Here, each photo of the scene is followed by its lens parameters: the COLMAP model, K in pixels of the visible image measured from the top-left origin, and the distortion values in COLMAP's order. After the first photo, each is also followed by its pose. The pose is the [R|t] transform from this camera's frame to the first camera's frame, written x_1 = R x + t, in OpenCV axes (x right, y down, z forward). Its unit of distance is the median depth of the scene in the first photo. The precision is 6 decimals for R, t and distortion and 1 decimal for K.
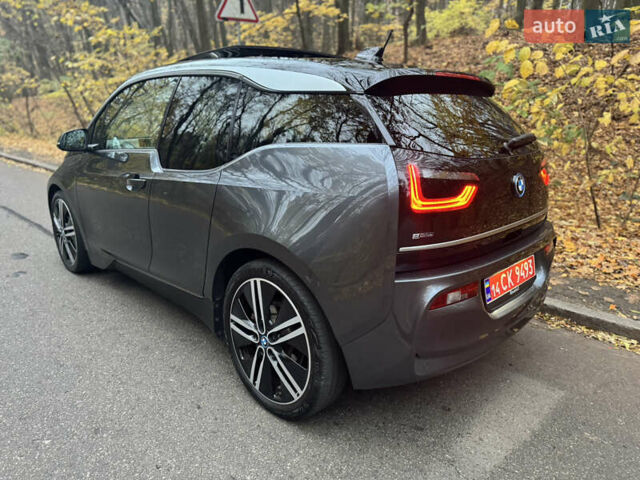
lens RADIAL K [[450.0, 0, 319.2], [0, 450.0, 242.1], [0, 0, 1]] dist [0.050440, -0.059328]
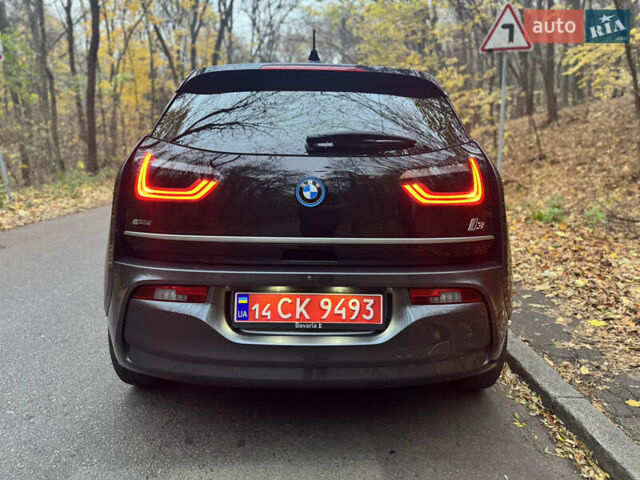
lens RADIAL K [[450.0, 0, 325.0], [0, 450.0, 236.2], [0, 0, 1]] dist [0.050440, -0.059328]
pose [[0.715759, 0.128794, -0.686369, 0.782887], [-0.197822, 0.979982, -0.022403, -0.027234], [0.669744, 0.151814, 0.726909, 0.346333]]
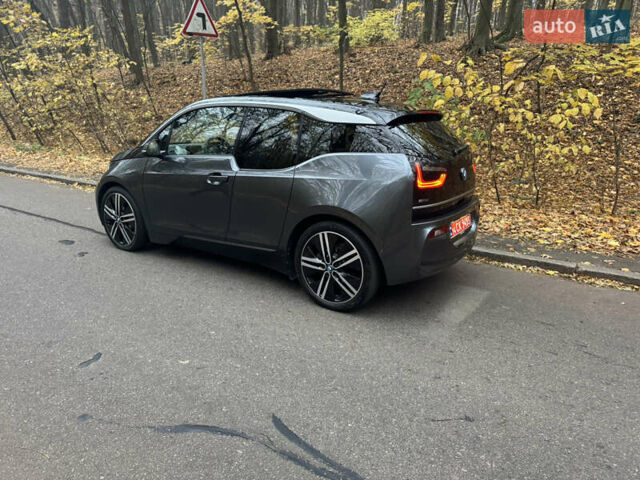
lens RADIAL K [[450.0, 0, 318.8], [0, 450.0, 240.6], [0, 0, 1]] dist [0.050440, -0.059328]
pose [[0.982252, -0.049502, 0.180916, -0.366465], [0.047778, 0.998762, 0.013878, 0.070506], [-0.181379, -0.004987, 0.983401, -0.529441]]
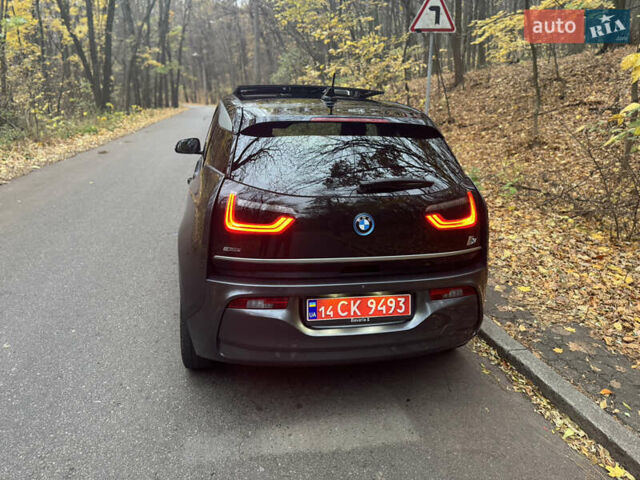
lens RADIAL K [[450.0, 0, 320.8], [0, 450.0, 237.0], [0, 0, 1]] dist [0.050440, -0.059328]
pose [[0.835586, 0.173807, -0.521140, 0.709906], [-0.173389, 0.983582, 0.050029, -0.101201], [0.521279, 0.048557, 0.852004, 0.022793]]
